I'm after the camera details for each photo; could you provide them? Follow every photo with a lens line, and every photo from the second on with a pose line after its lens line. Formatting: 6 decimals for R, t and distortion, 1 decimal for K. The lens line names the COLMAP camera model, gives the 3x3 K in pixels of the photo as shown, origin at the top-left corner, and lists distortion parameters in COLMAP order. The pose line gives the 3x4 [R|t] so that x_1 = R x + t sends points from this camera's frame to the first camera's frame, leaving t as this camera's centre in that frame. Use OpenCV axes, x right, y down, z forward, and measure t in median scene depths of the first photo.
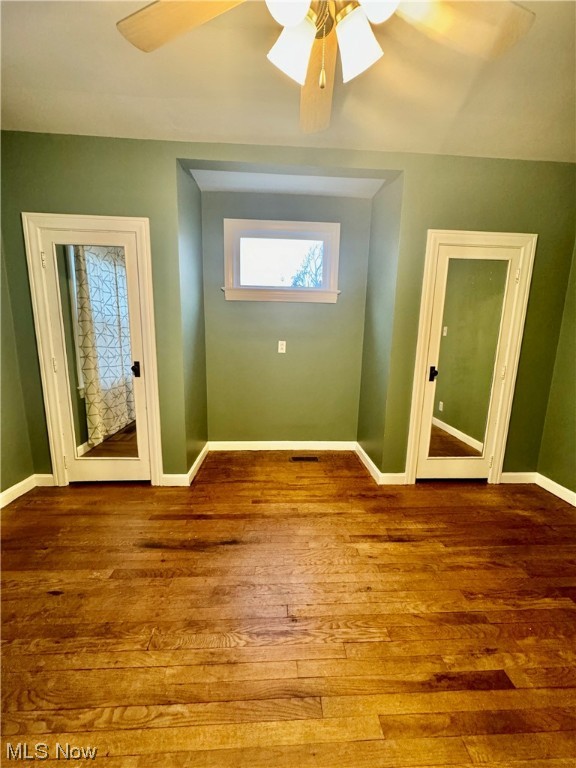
lens RADIAL K [[306.2, 0, 289.4], [0, 306.2, 384.3], [0, 0, 1]] dist [-0.002046, -0.000009]
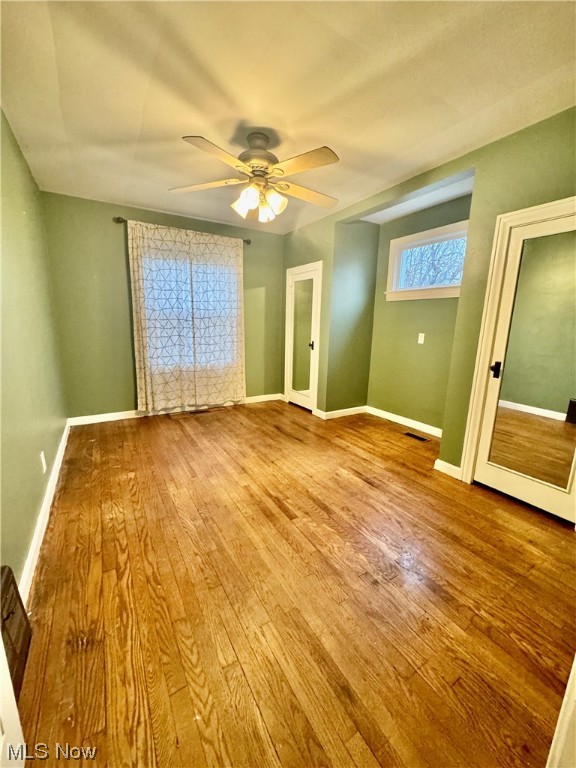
lens RADIAL K [[306.2, 0, 288.5], [0, 306.2, 383.9], [0, 0, 1]] dist [-0.002046, -0.000009]
pose [[0.474286, 0.163620, -0.865033, 1.036866], [-0.160498, 0.982181, 0.097780, 0.019336], [0.865617, 0.092461, 0.492095, 0.016807]]
